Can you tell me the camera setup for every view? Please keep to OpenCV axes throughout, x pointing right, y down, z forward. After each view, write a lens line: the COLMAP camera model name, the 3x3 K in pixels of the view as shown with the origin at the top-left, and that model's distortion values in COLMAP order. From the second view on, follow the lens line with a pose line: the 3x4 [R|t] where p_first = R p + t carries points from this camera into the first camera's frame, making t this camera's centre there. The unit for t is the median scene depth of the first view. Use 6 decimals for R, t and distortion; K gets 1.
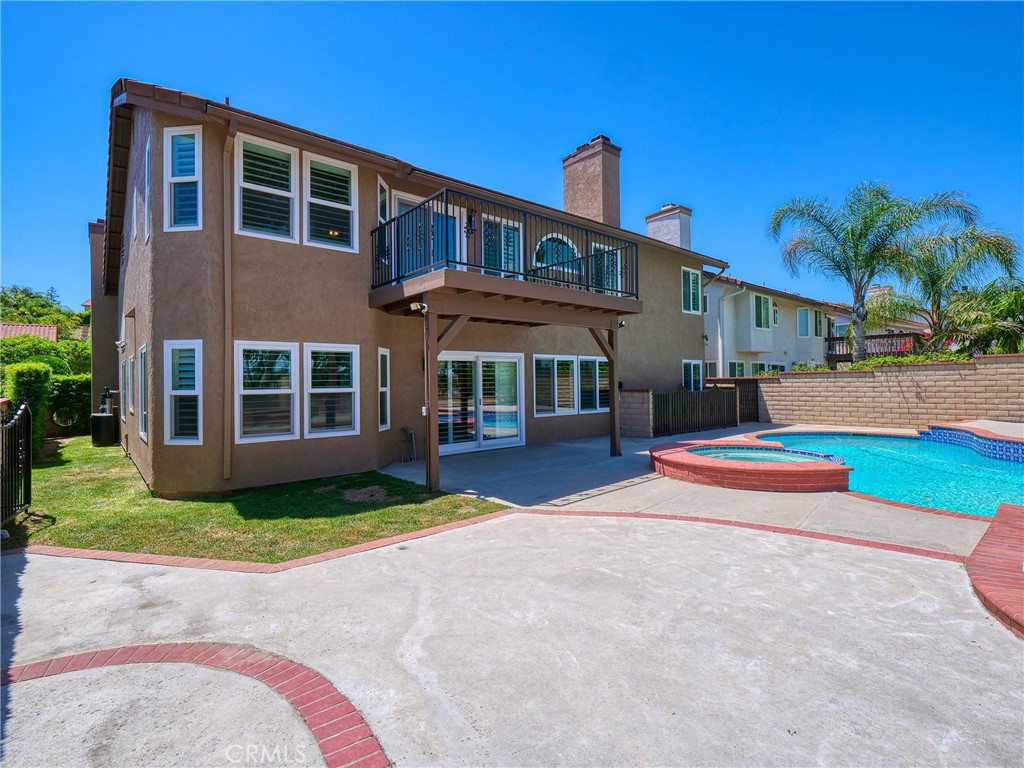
lens RADIAL K [[499.1, 0, 512.0], [0, 499.1, 379.1], [0, 0, 1]] dist [-0.018224, 0.001214]
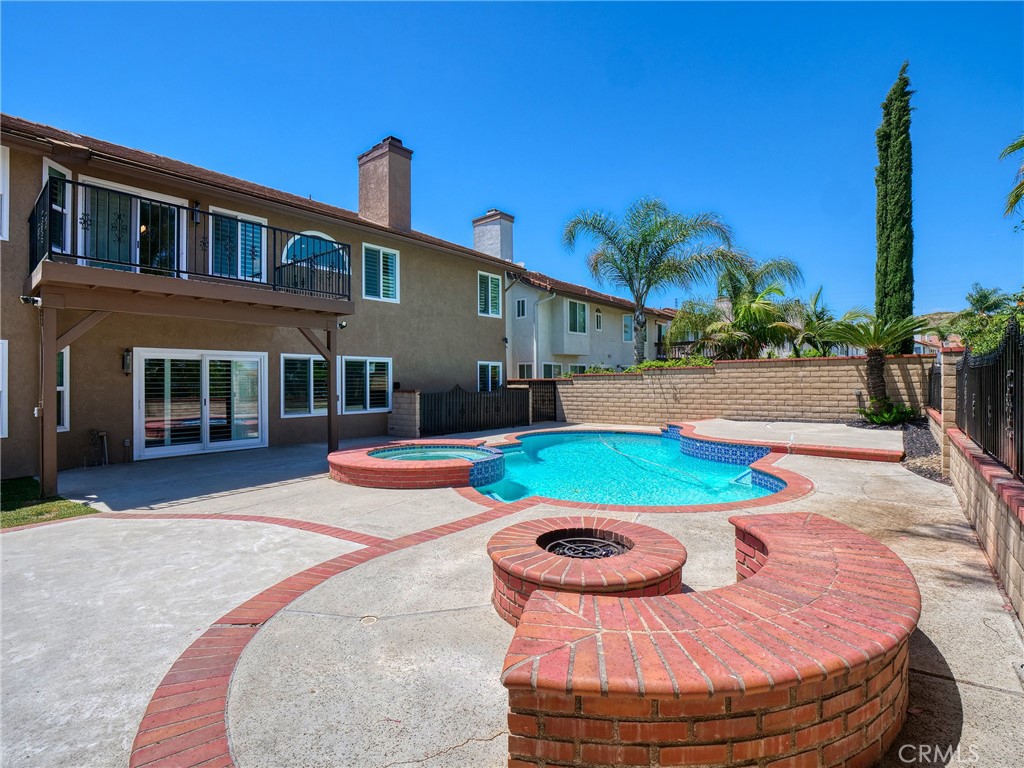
lens RADIAL K [[499.1, 0, 513.7], [0, 499.1, 378.8], [0, 0, 1]] dist [-0.018224, 0.001214]
pose [[0.984803, 0.007853, 0.173496, 0.351937], [-0.007692, 0.999969, -0.001600, -0.002458], [-0.173503, 0.000241, 0.984833, -0.041966]]
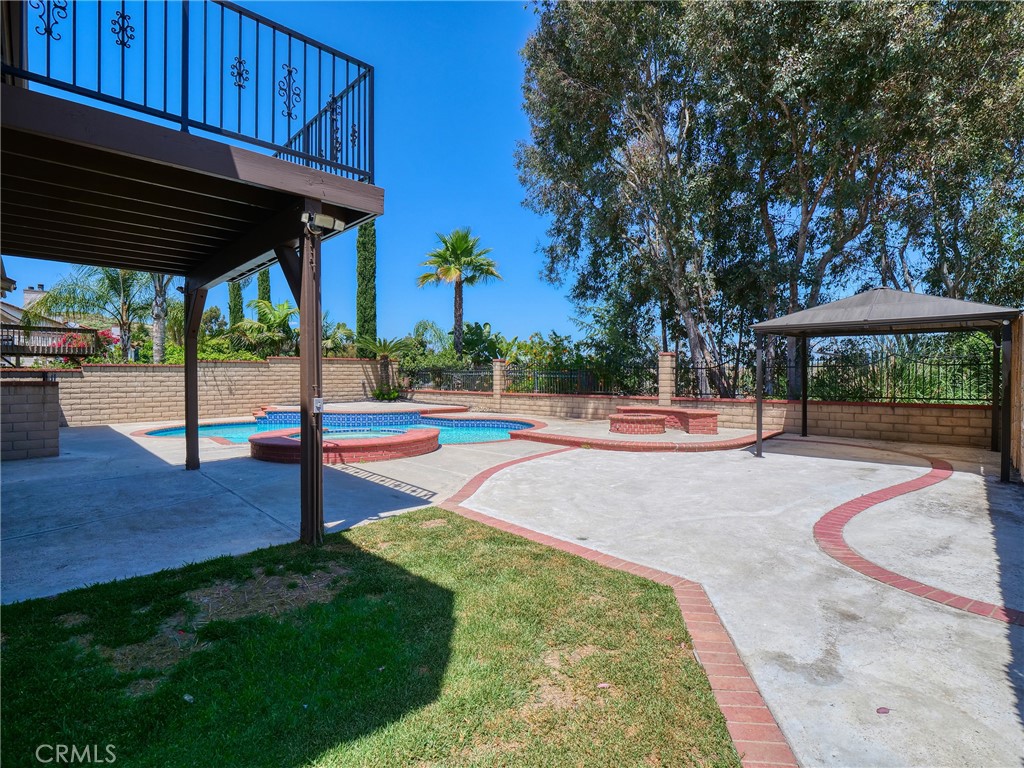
lens RADIAL K [[499.1, 0, 509.8], [0, 499.1, 384.3], [0, 0, 1]] dist [-0.018224, 0.001214]
pose [[-0.062252, -0.003140, 0.998056, -0.492946], [-0.002028, 0.999993, 0.003019, 0.023901], [-0.998058, -0.001836, -0.062258, 0.523144]]
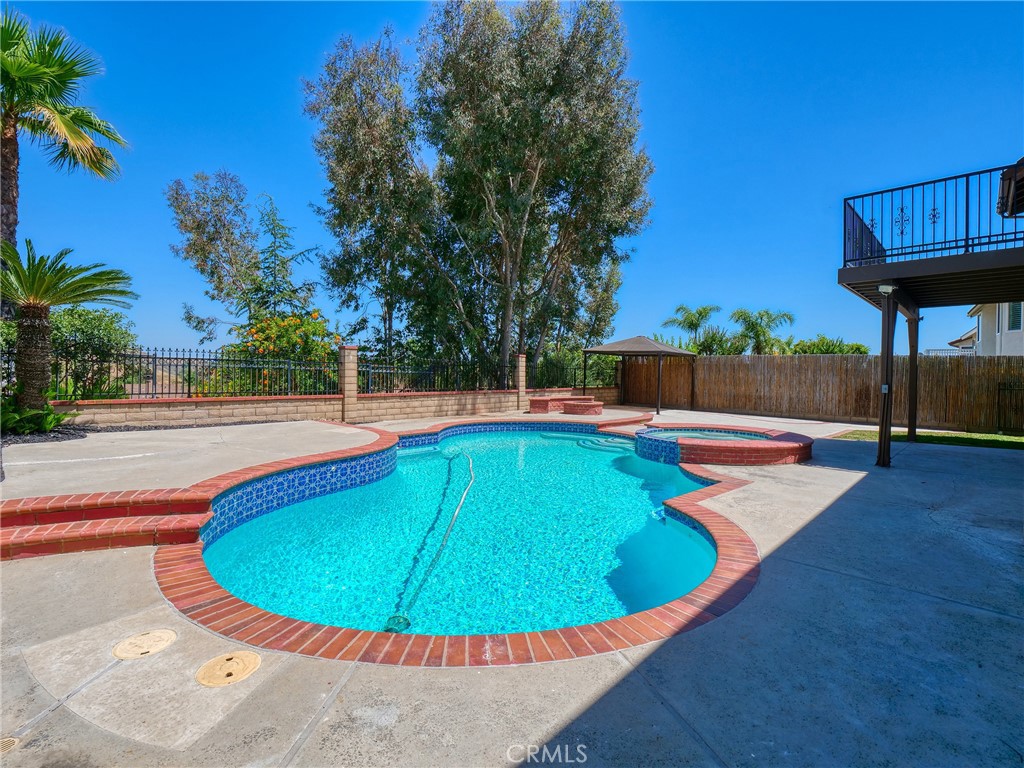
lens RADIAL K [[499.1, 0, 508.1], [0, 499.1, 381.9], [0, 0, 1]] dist [-0.018224, 0.001214]
pose [[-0.995716, 0.003902, -0.092382, 0.761154], [0.002633, 0.999901, 0.013847, 0.012954], [0.092427, 0.013544, -0.995627, 1.528632]]
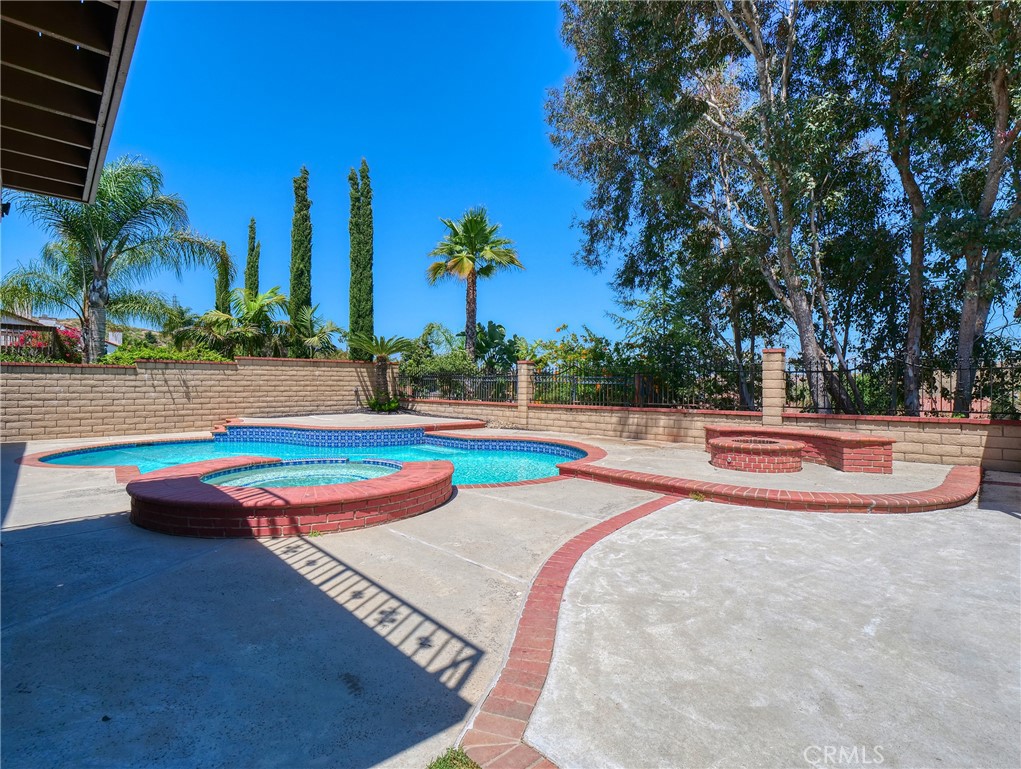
lens RADIAL K [[497.6, 0, 508.1], [0, 497.6, 383.2], [0, 0, 1]] dist [-0.018224, 0.001214]
pose [[-0.047604, 0.018535, 0.998694, -0.164325], [-0.009158, 0.999778, -0.018992, 0.027751], [-0.998824, -0.010050, -0.047424, 0.558113]]
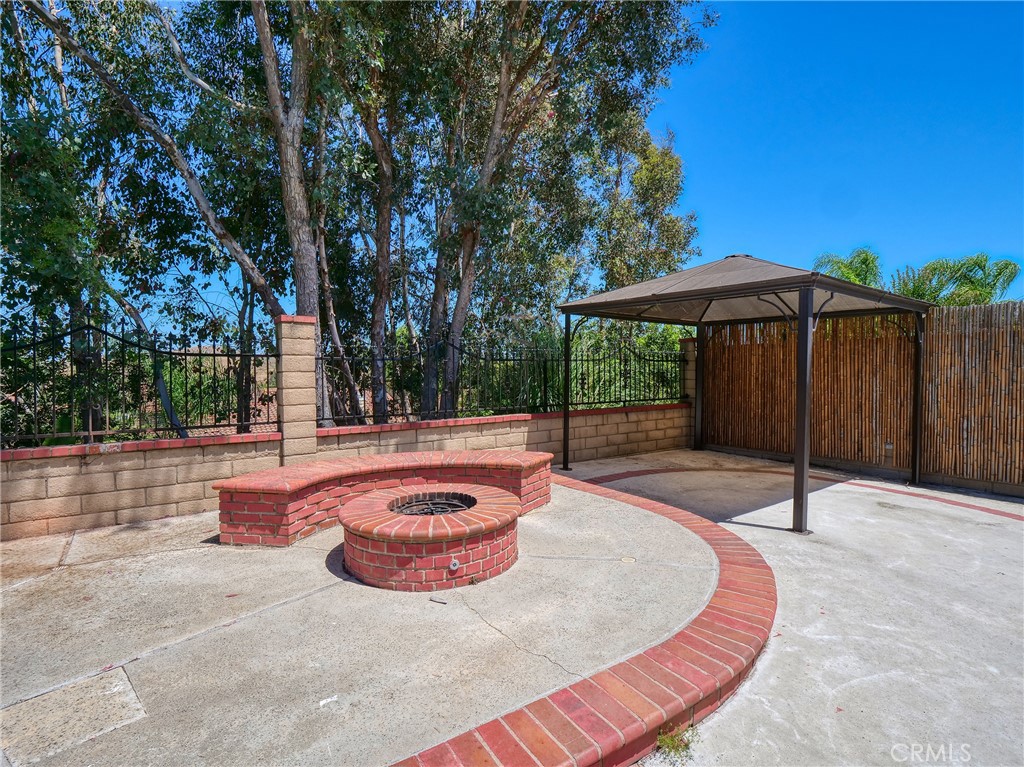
lens RADIAL K [[499.1, 0, 514.7], [0, 499.1, 387.4], [0, 0, 1]] dist [-0.018224, 0.001214]
pose [[-0.991858, 0.017526, 0.126135, 0.351463], [0.020527, 0.999535, 0.022530, 0.011982], [-0.125681, 0.024936, -0.991757, 0.505518]]
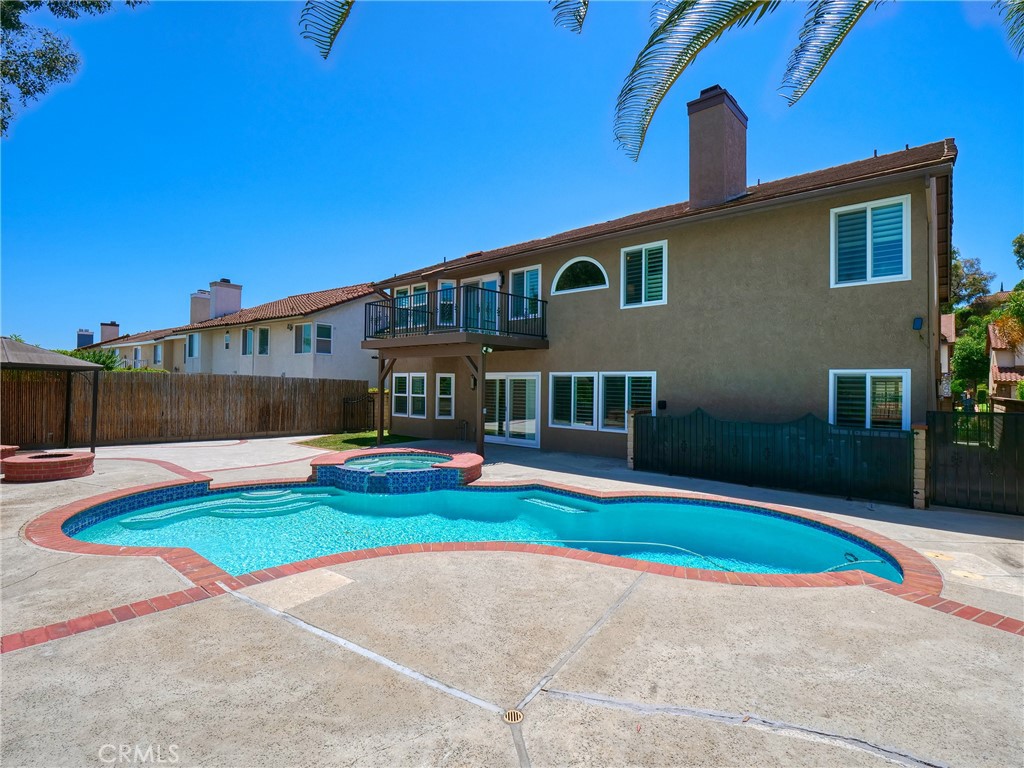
lens RADIAL K [[499.1, 0, 510.9], [0, 499.1, 379.4], [0, 0, 1]] dist [-0.018224, 0.001214]
pose [[0.134014, 0.000937, -0.990979, 1.287011], [-0.008068, 0.999967, -0.000145, -0.036082], [0.990947, 0.008015, 0.134017, 0.822131]]
